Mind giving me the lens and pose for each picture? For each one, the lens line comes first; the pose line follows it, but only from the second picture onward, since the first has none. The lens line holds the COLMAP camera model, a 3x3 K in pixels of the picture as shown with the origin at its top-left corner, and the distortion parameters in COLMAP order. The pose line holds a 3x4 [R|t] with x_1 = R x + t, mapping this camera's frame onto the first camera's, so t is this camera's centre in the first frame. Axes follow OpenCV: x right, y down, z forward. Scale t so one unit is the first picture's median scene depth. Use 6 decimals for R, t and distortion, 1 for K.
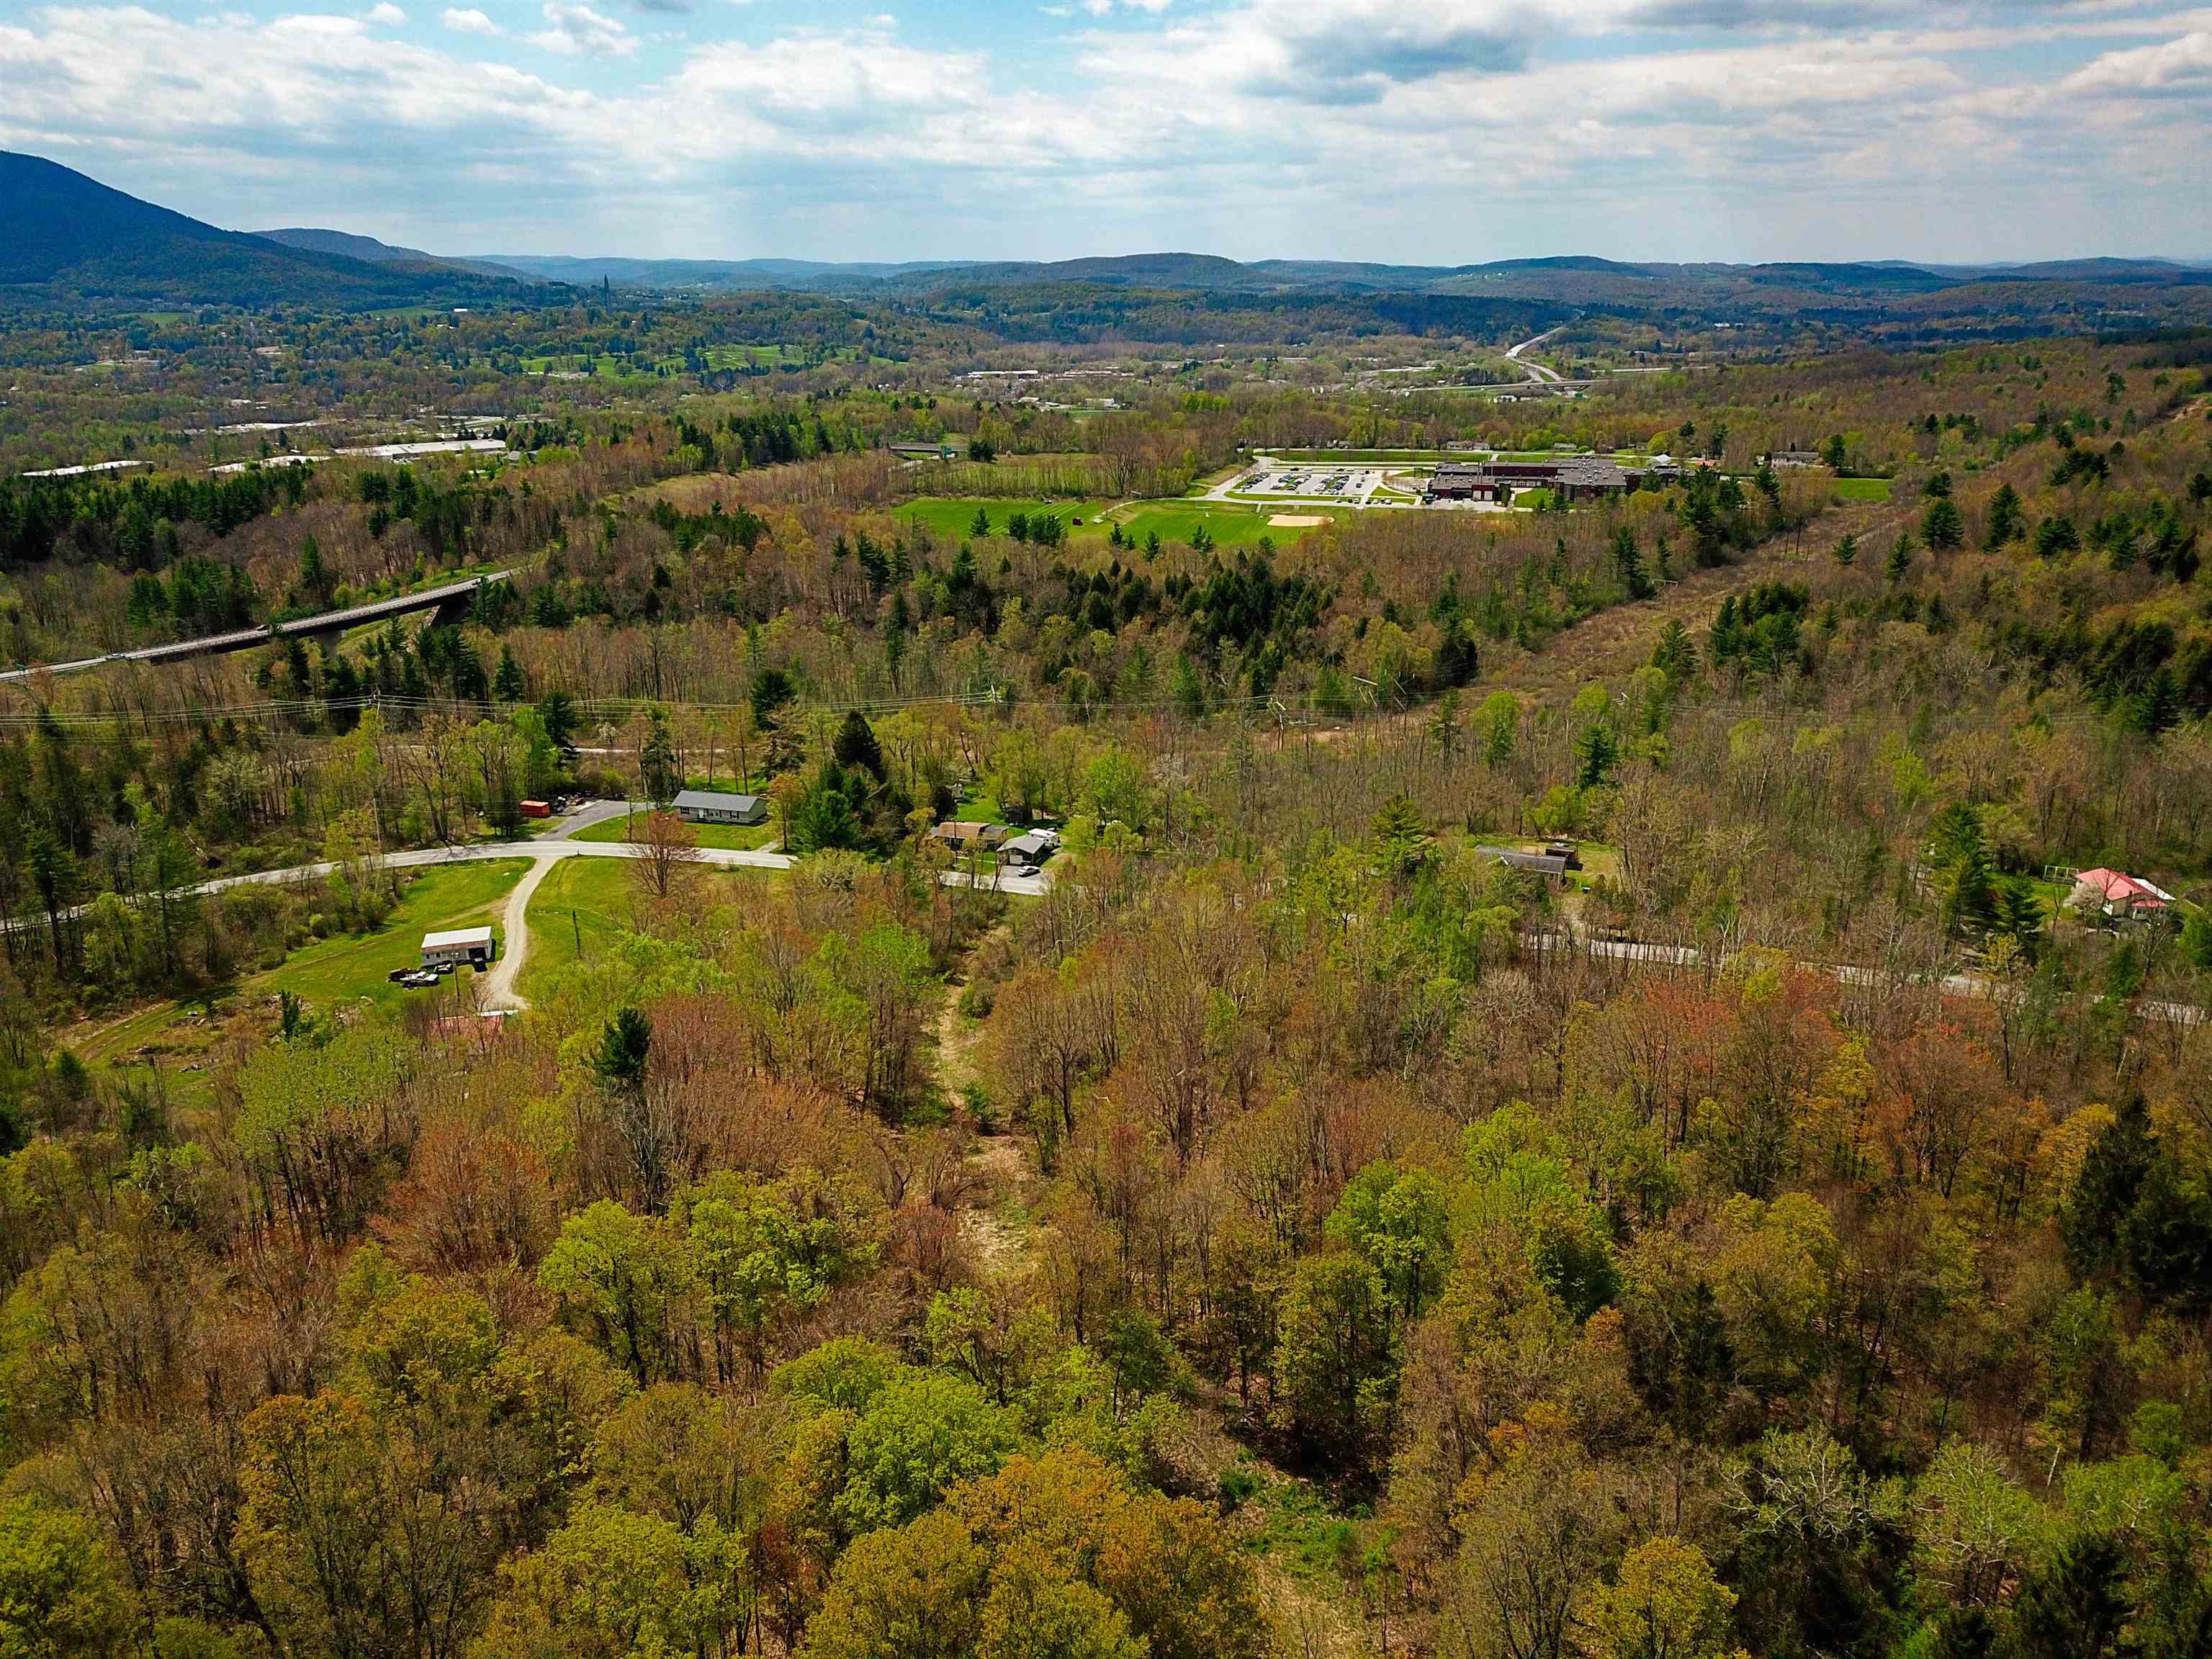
lens RADIAL K [[1698.1, 0, 1106.0], [0, 1698.1, 829.5], [0, 0, 1]] dist [0.029306, -0.029530]
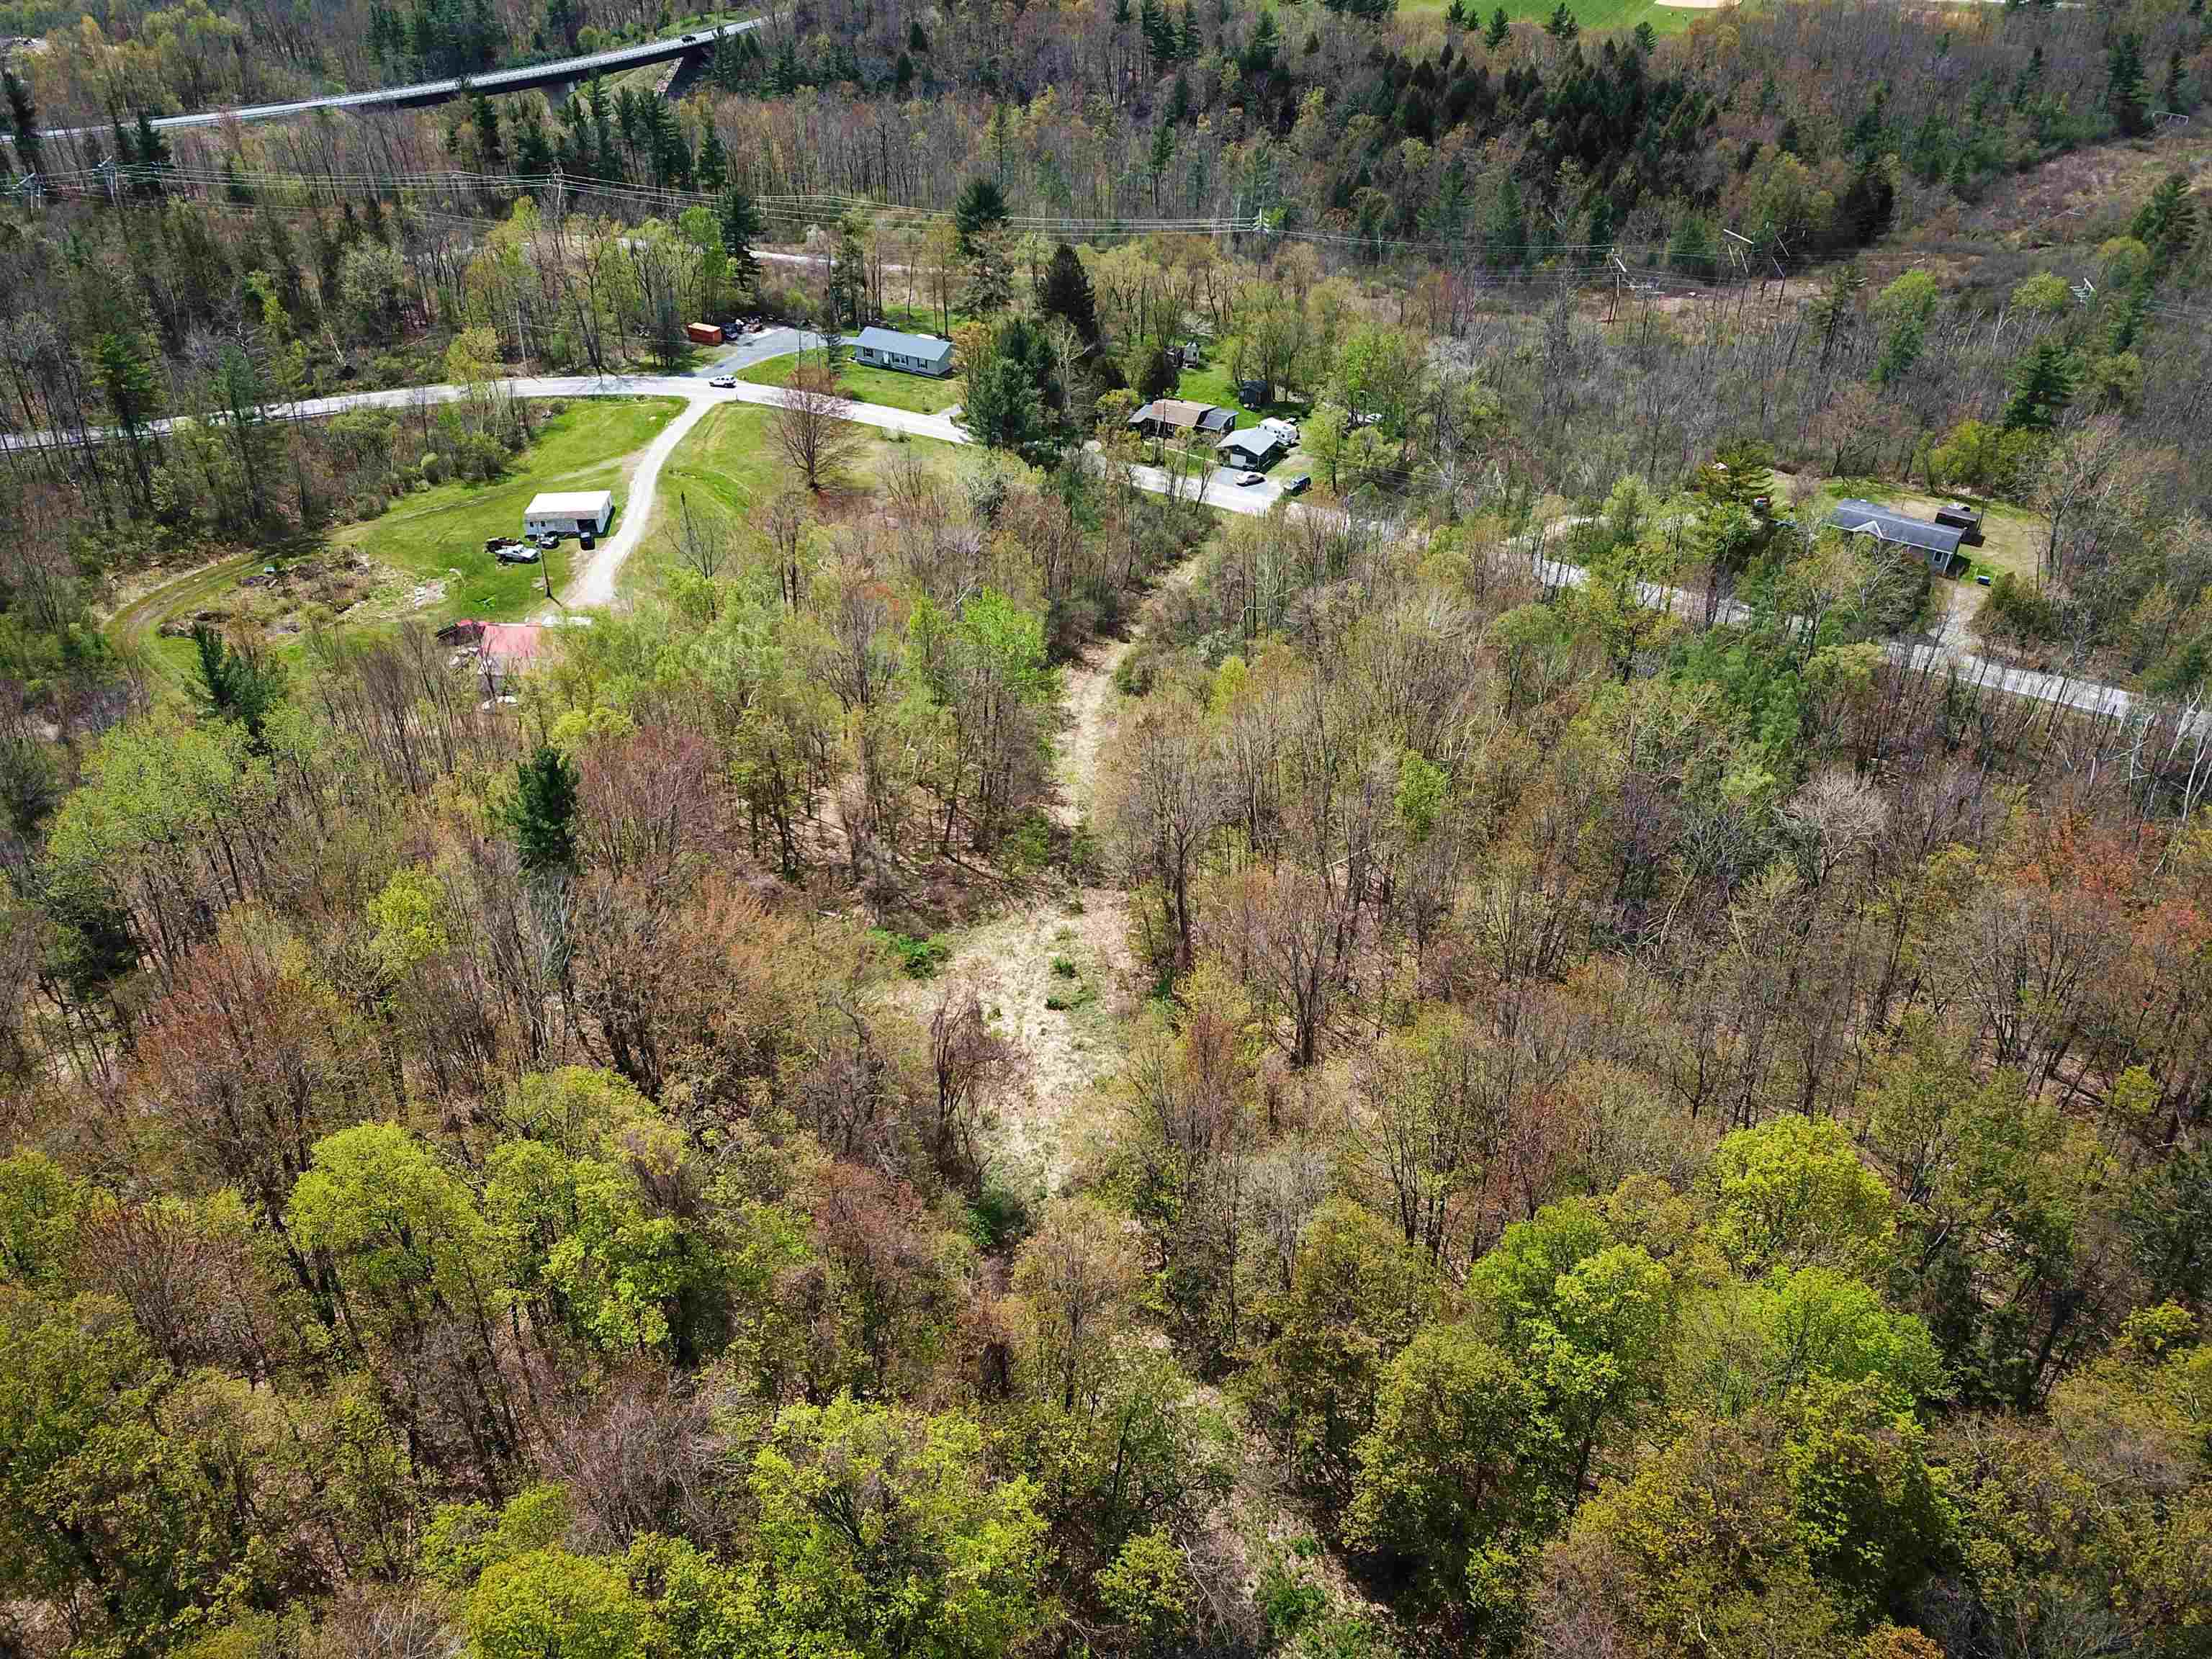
lens RADIAL K [[1698.1, 0, 1106.0], [0, 1698.1, 829.5], [0, 0, 1]] dist [0.029306, -0.029530]
pose [[0.980282, 0.124936, -0.153096, 0.026123], [-0.076612, 0.954456, 0.288348, -0.035896], [0.182148, -0.270934, 0.945207, 0.150552]]
